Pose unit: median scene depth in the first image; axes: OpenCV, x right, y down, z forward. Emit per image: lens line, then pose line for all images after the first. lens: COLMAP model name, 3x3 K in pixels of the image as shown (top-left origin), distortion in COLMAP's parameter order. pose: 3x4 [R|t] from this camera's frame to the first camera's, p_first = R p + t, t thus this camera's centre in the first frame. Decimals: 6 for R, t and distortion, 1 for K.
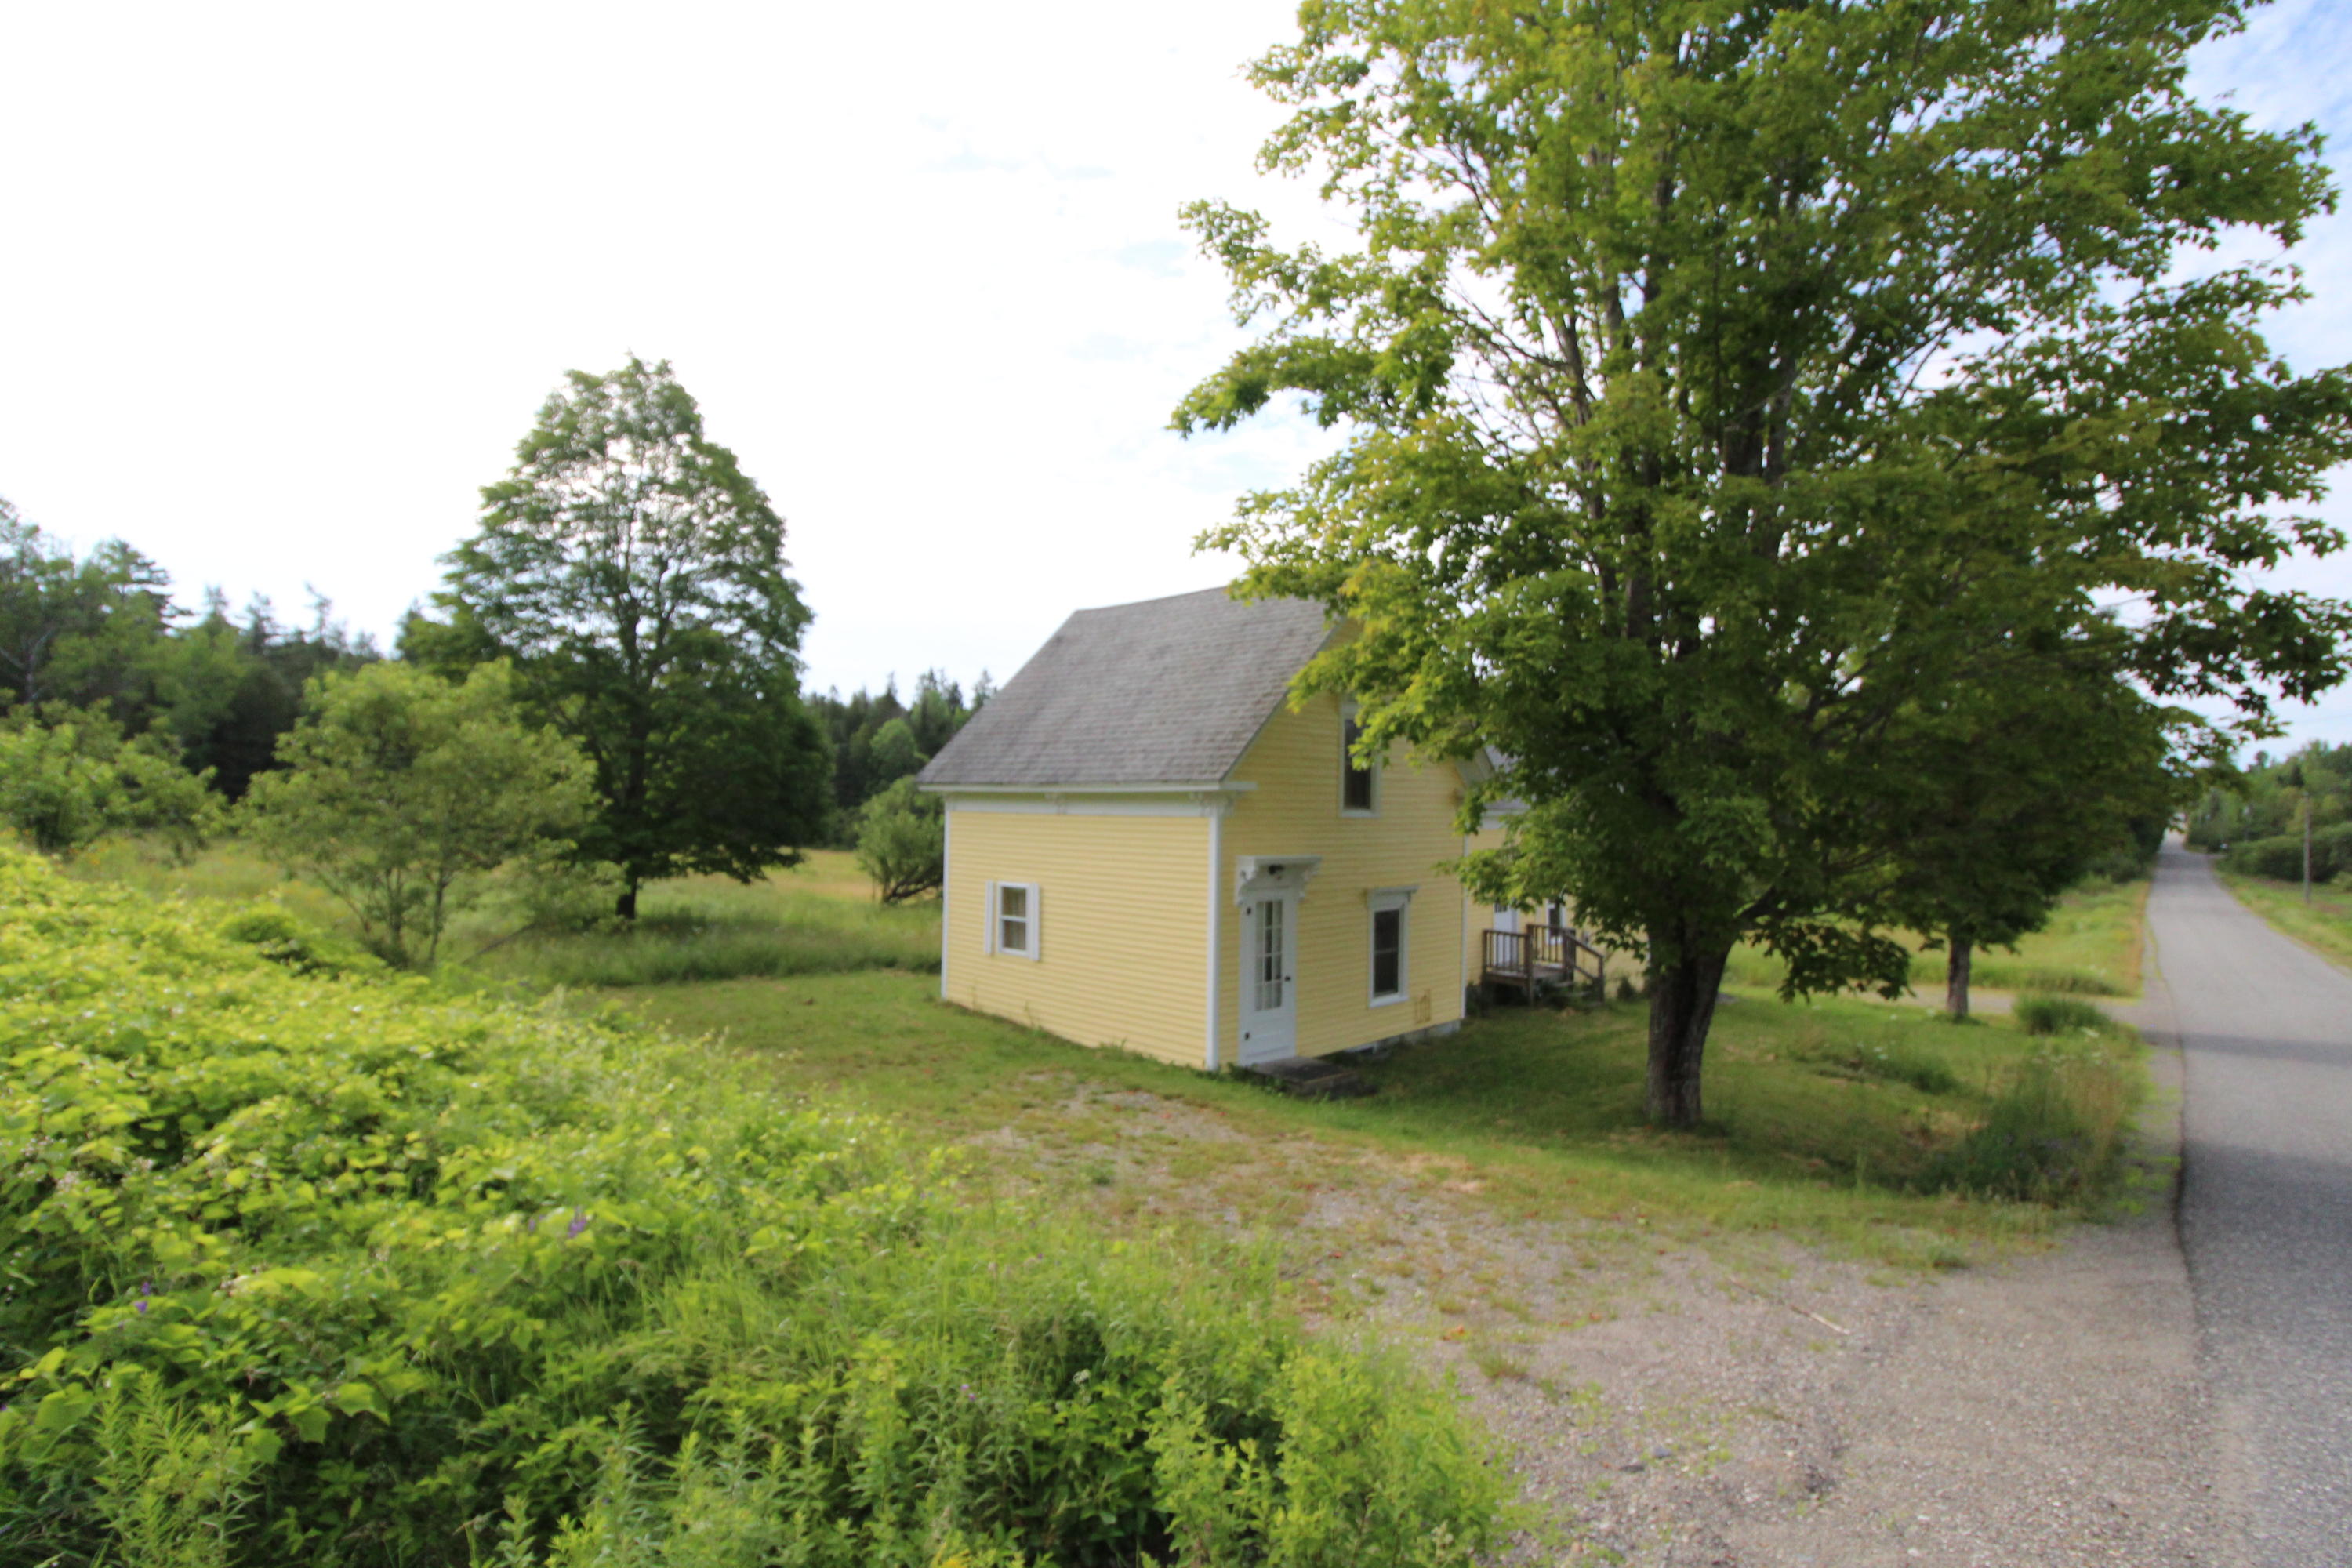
lens RADIAL K [[1107.3, 0, 1161.9], [0, 1107.3, 763.5], [0, 0, 1]] dist [-0.007633, -0.009135]
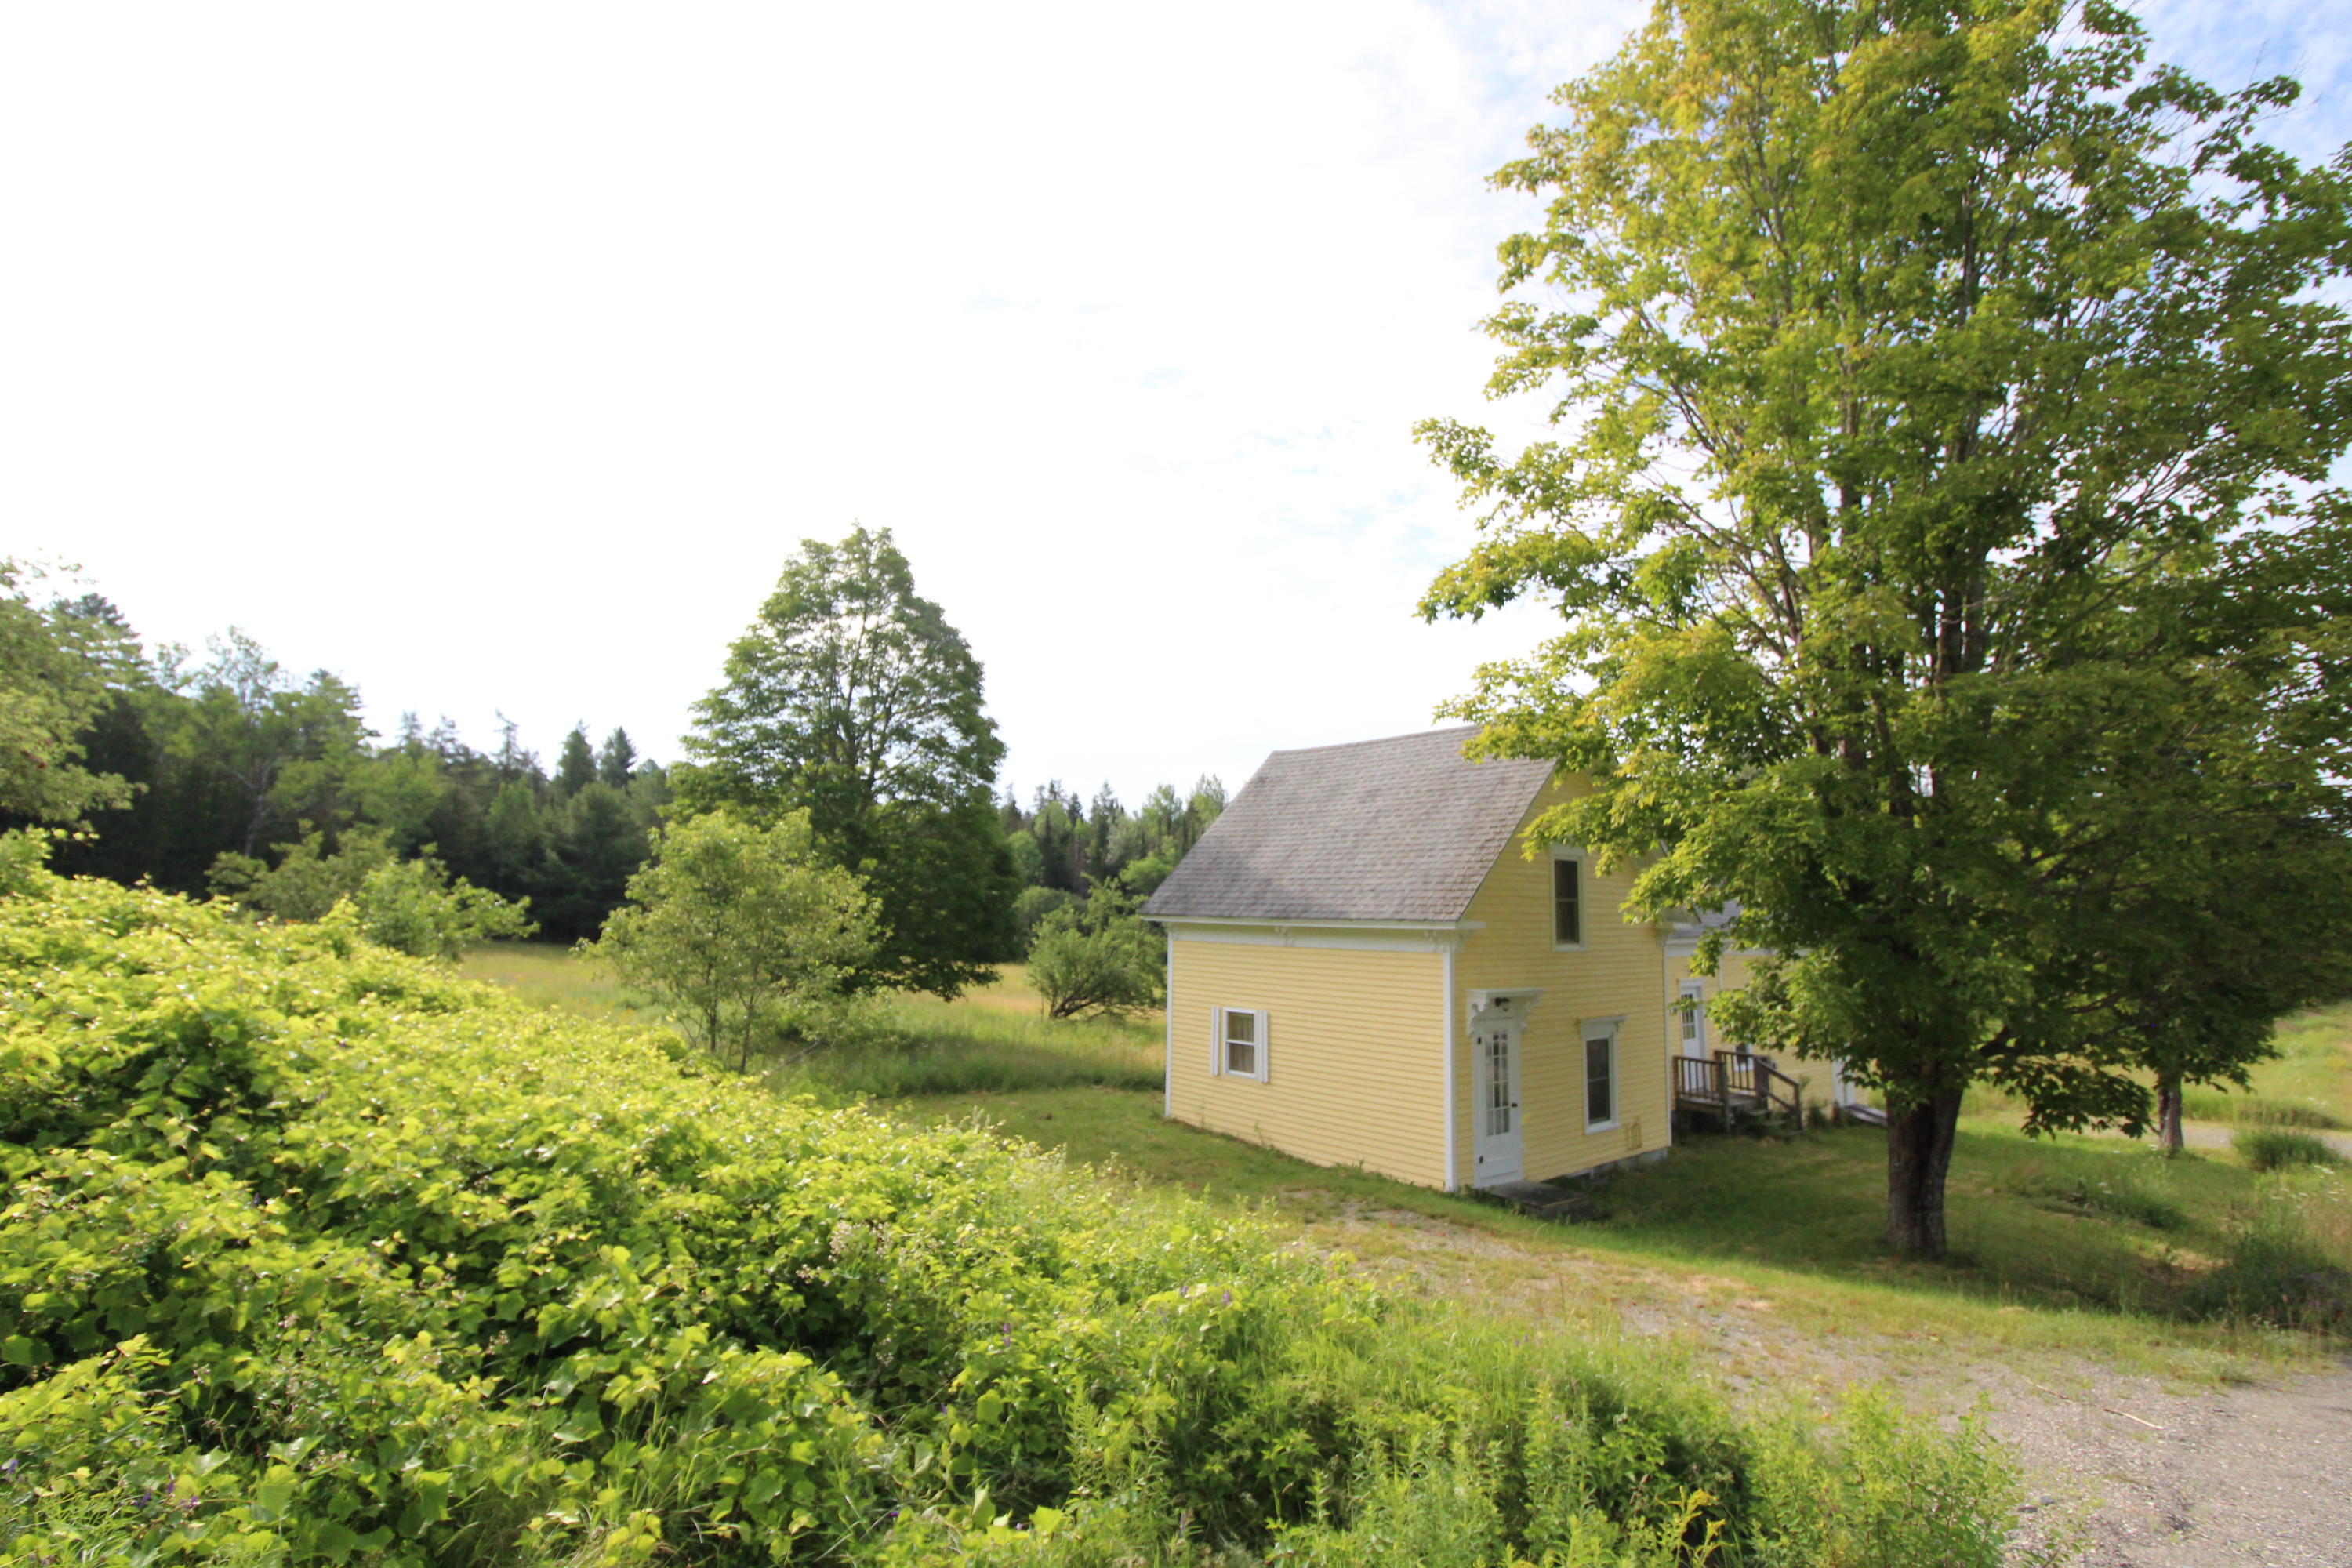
lens RADIAL K [[1107.3, 0, 1152.7], [0, 1107.3, 756.1], [0, 0, 1]] dist [-0.007633, -0.009135]
pose [[0.995111, -0.011008, -0.098149, -0.122433], [0.000958, 0.994799, -0.101857, -0.031726], [0.098760, 0.101265, 0.989945, -0.122607]]
